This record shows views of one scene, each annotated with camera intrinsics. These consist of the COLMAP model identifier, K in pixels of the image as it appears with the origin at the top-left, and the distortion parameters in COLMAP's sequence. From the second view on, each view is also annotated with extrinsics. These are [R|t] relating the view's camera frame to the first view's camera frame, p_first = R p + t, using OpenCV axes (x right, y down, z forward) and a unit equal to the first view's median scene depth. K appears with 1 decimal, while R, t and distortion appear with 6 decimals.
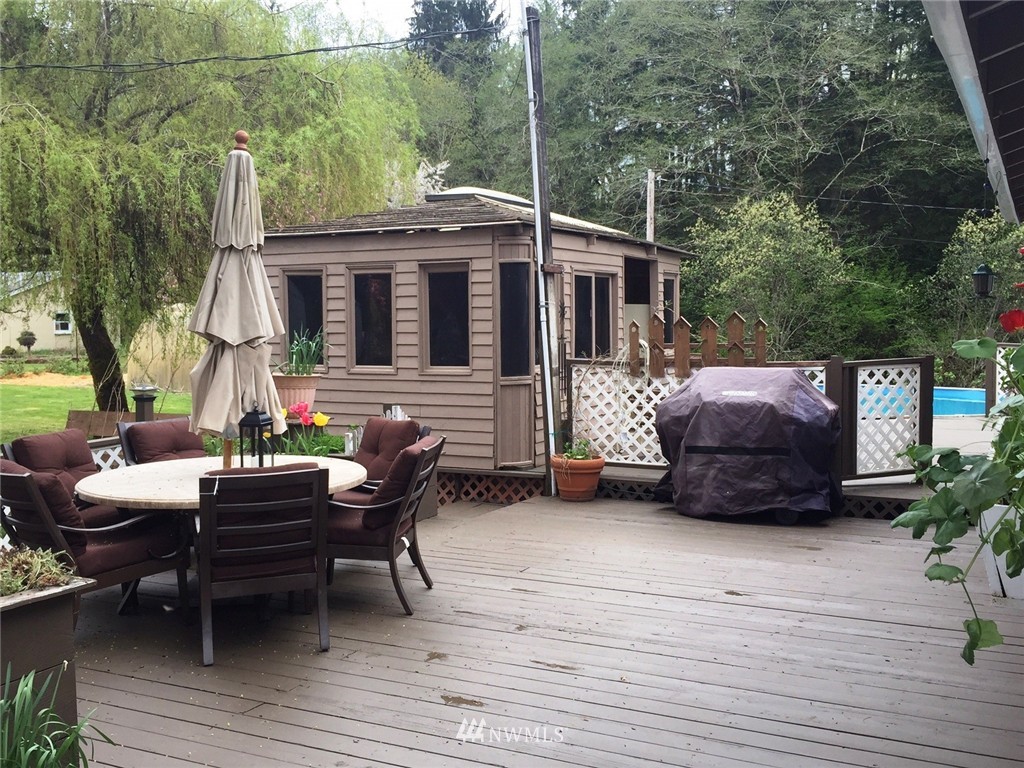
lens RADIAL K [[1040.2, 0, 515.6], [0, 1040.2, 381.9], [0, 0, 1]] dist [0.061184, -0.010823]
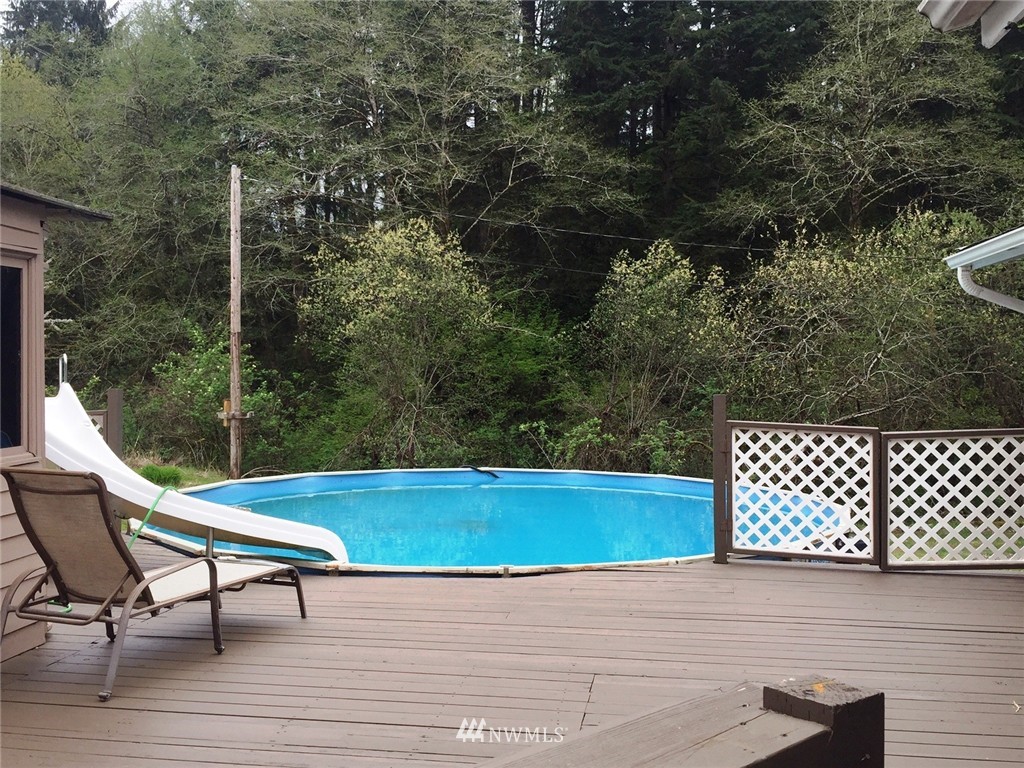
lens RADIAL K [[1040.2, 0, 515.6], [0, 1040.2, 381.9], [0, 0, 1]] dist [0.061184, -0.010823]
pose [[0.950296, 0.002831, 0.311335, 0.061748], [0.011690, 0.998929, -0.044767, -0.010972], [-0.311128, 0.046181, 0.949245, 0.172468]]
